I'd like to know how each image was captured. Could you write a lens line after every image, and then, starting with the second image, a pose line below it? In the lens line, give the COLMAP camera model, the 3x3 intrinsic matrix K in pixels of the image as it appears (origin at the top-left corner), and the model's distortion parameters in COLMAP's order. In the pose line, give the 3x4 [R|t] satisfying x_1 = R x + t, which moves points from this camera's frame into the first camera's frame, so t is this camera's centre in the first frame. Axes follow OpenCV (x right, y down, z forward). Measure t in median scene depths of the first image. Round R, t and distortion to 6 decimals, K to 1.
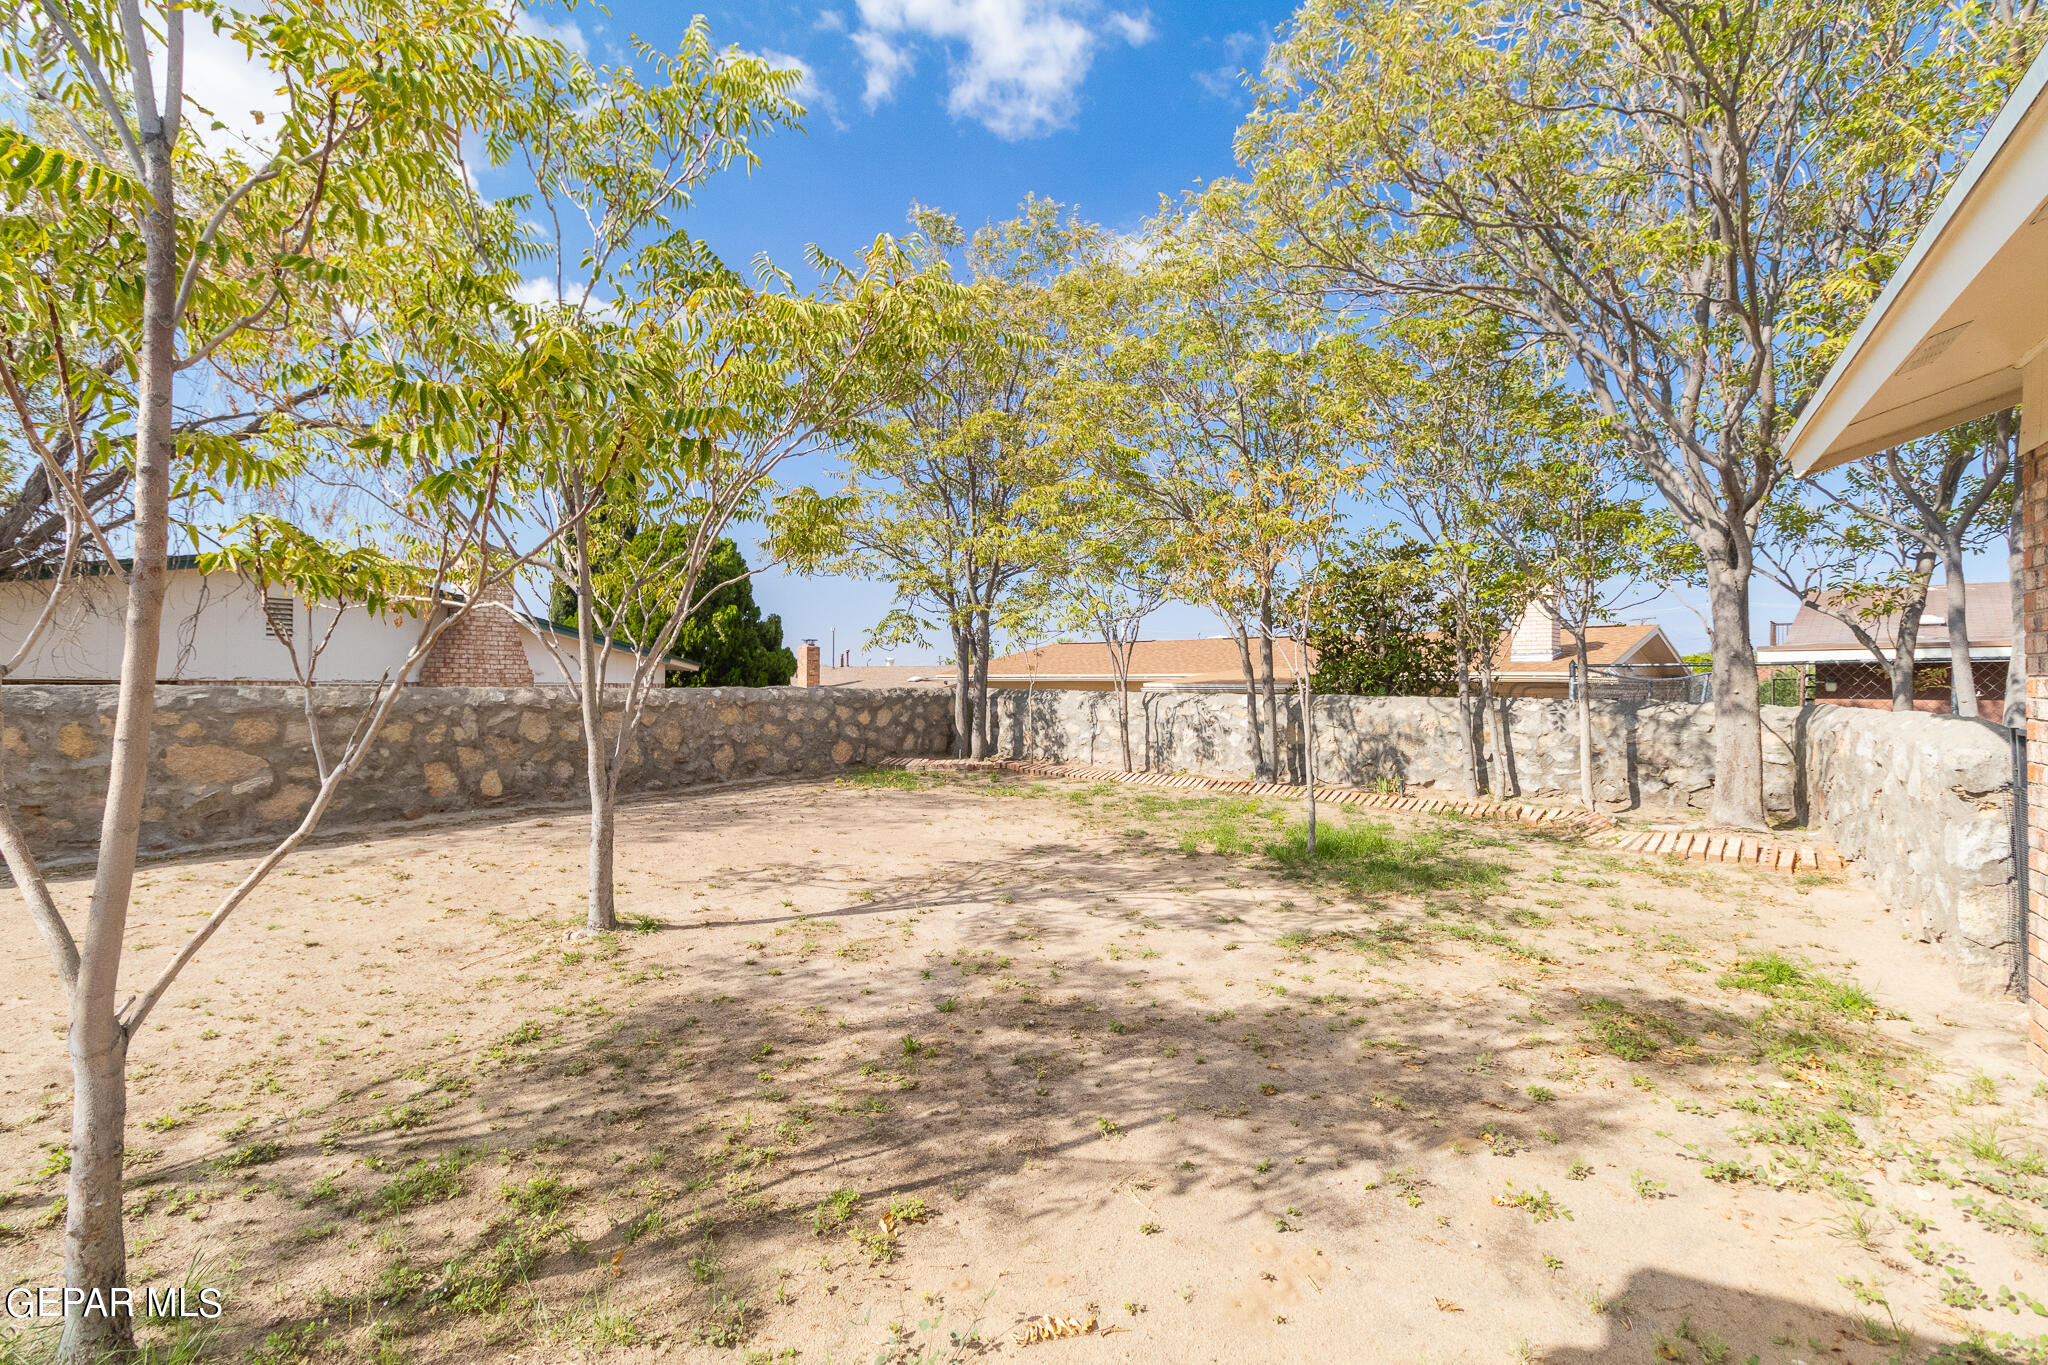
lens RADIAL K [[952.1, 0, 1020.8], [0, 952.1, 679.0], [0, 0, 1]] dist [0.008576, 0.000153]
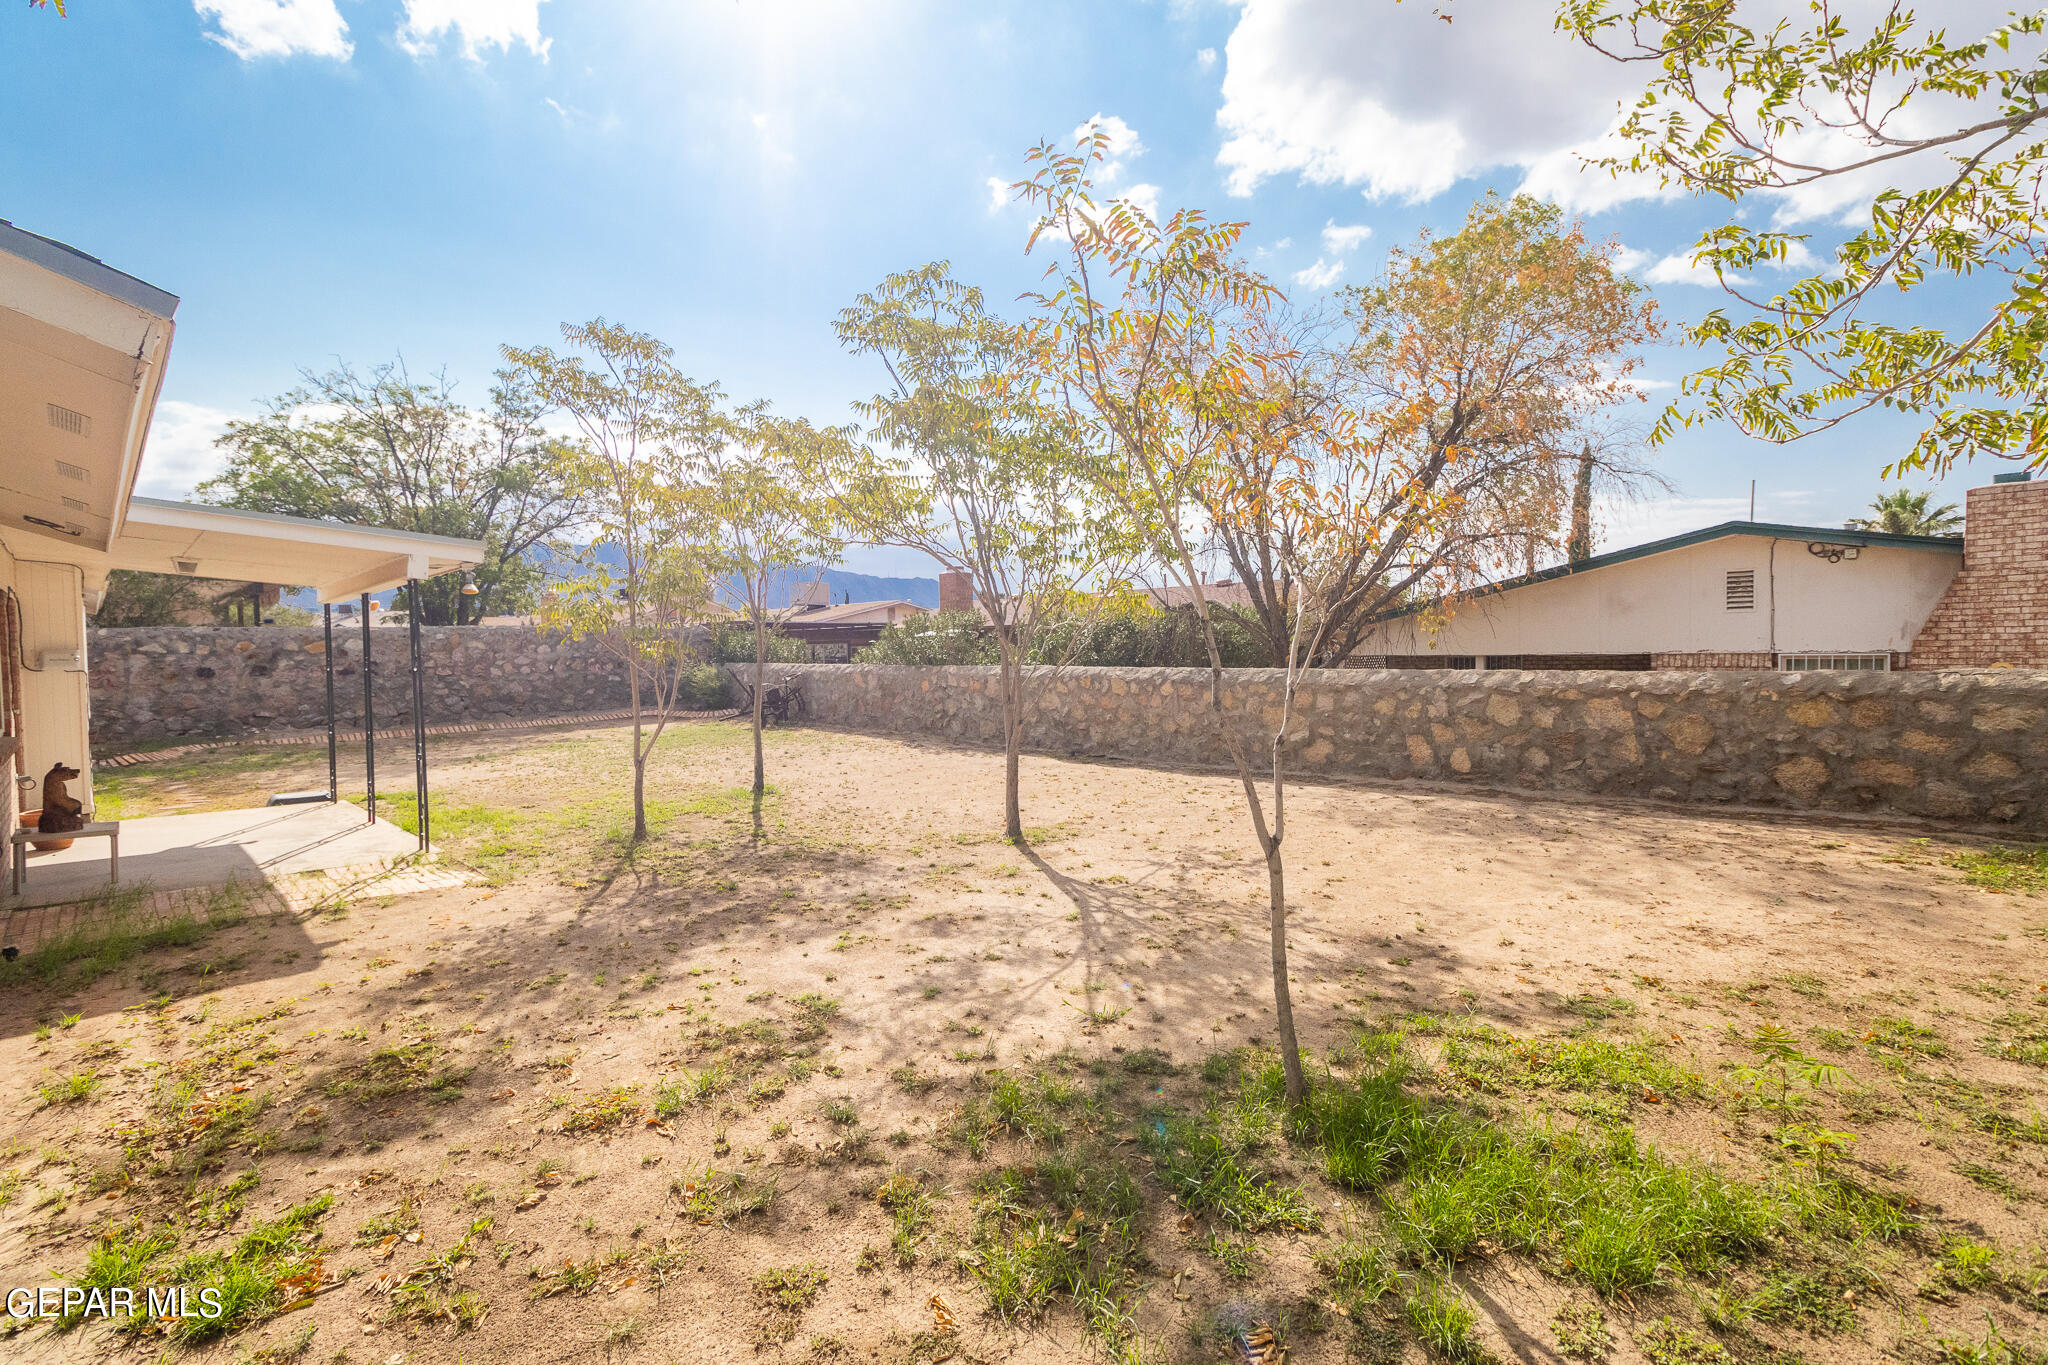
lens RADIAL K [[956.6, 0, 1032.9], [0, 956.6, 678.4], [0, 0, 1]] dist [0.001970, 0.000794]
pose [[-0.228640, 0.028592, -0.973091, 0.622415], [0.023021, 0.999448, 0.023957, -0.019460], [0.973239, -0.016924, -0.229172, 0.808903]]
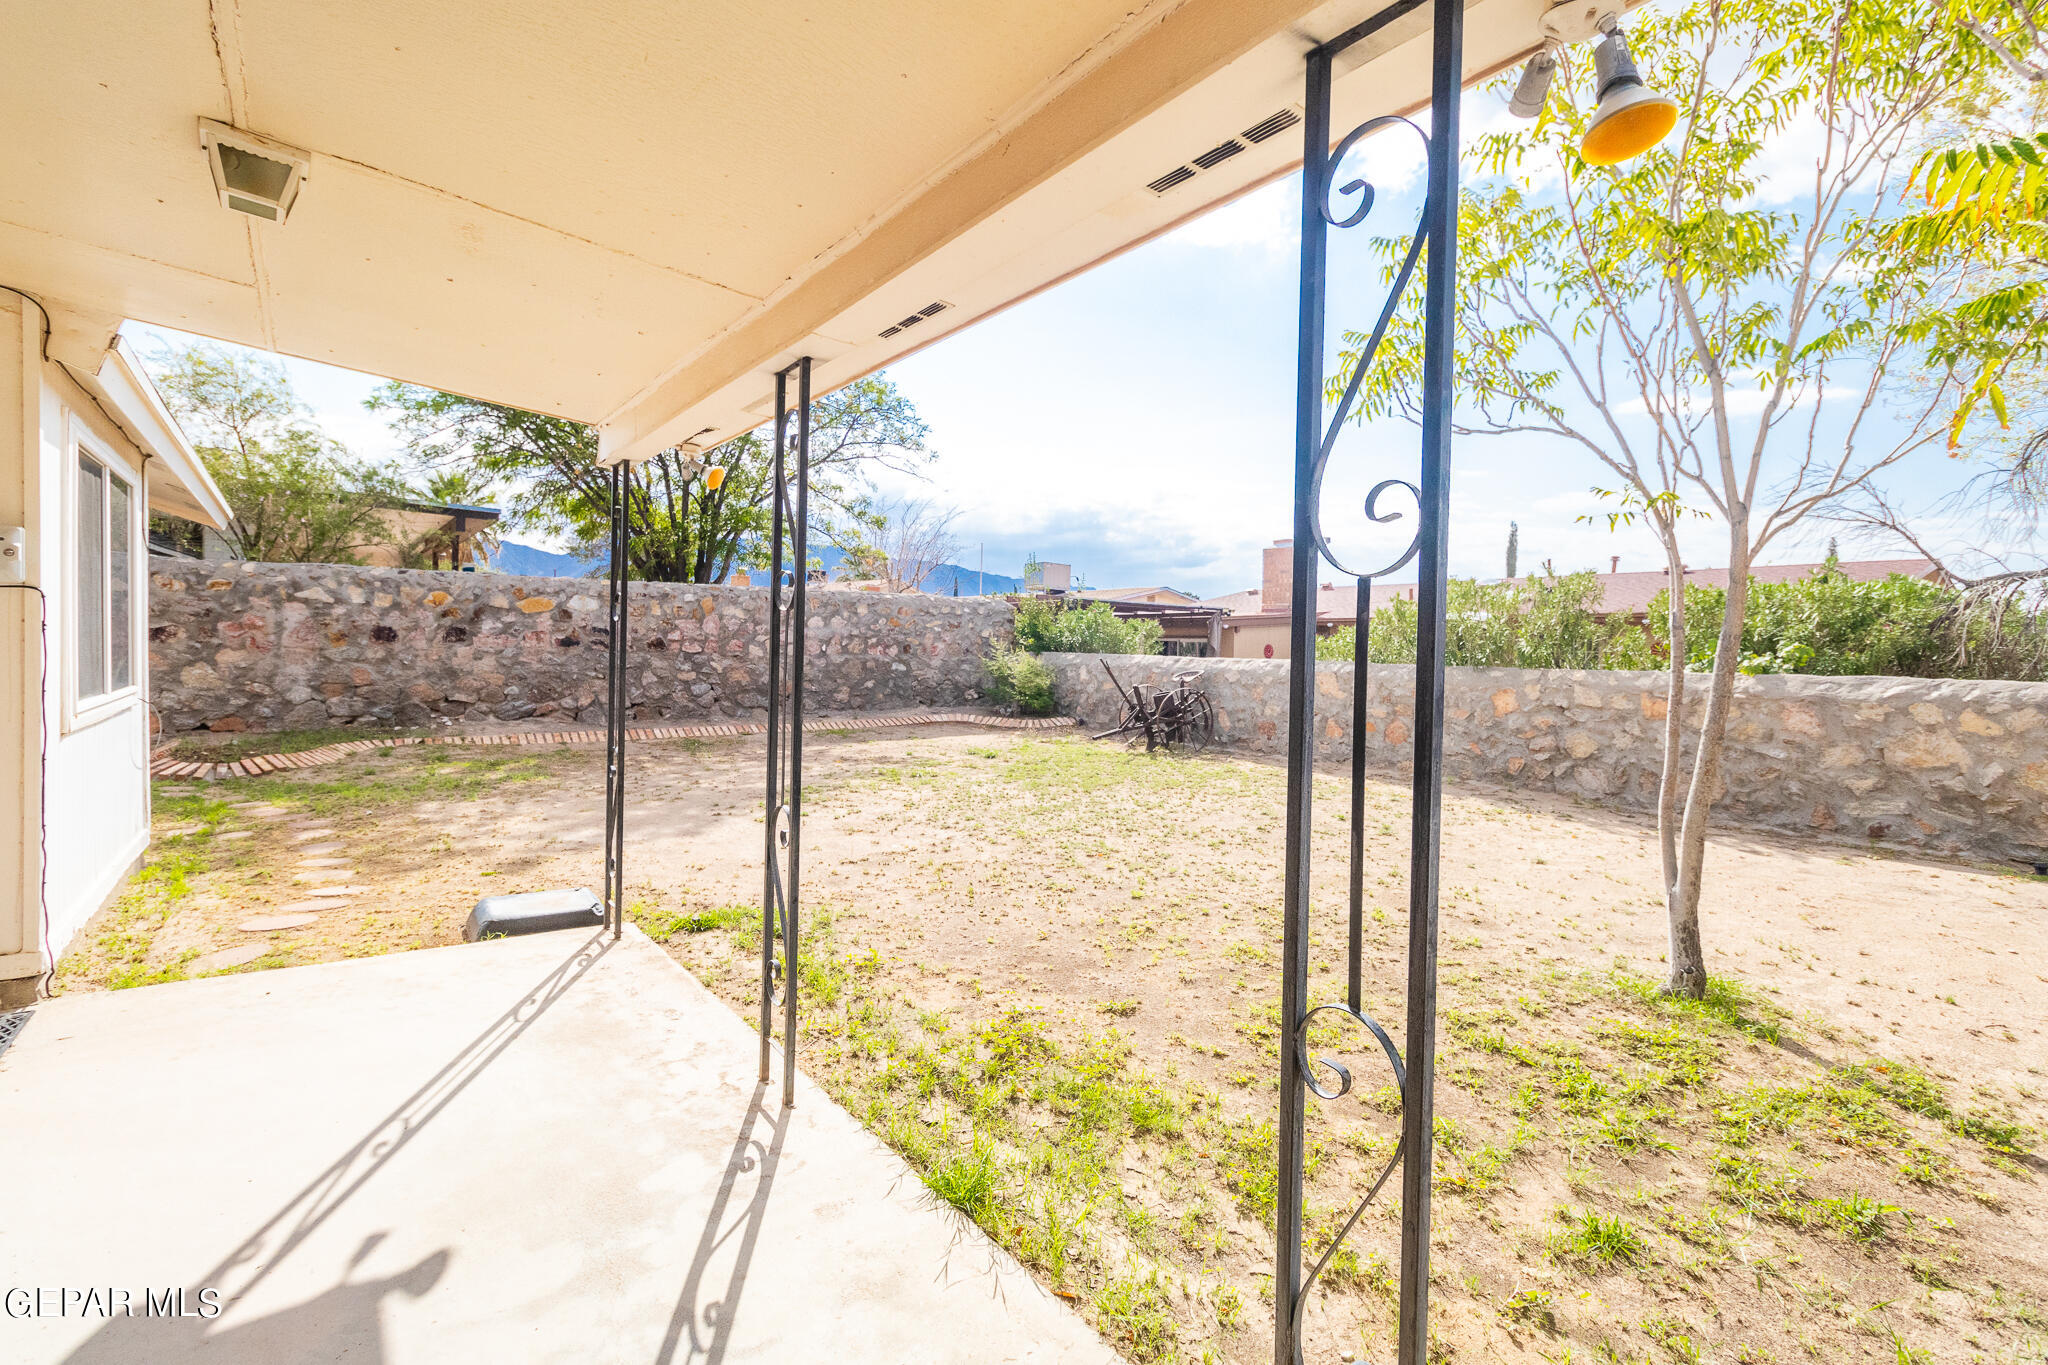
lens RADIAL K [[952.1, 0, 1020.8], [0, 952.1, 679.0], [0, 0, 1]] dist [0.008576, 0.000153]
pose [[-0.362830, 0.012196, -0.931776, 0.333780], [-0.017449, 0.999650, 0.019879, -0.011092], [0.931692, 0.023472, -0.362490, 0.431508]]
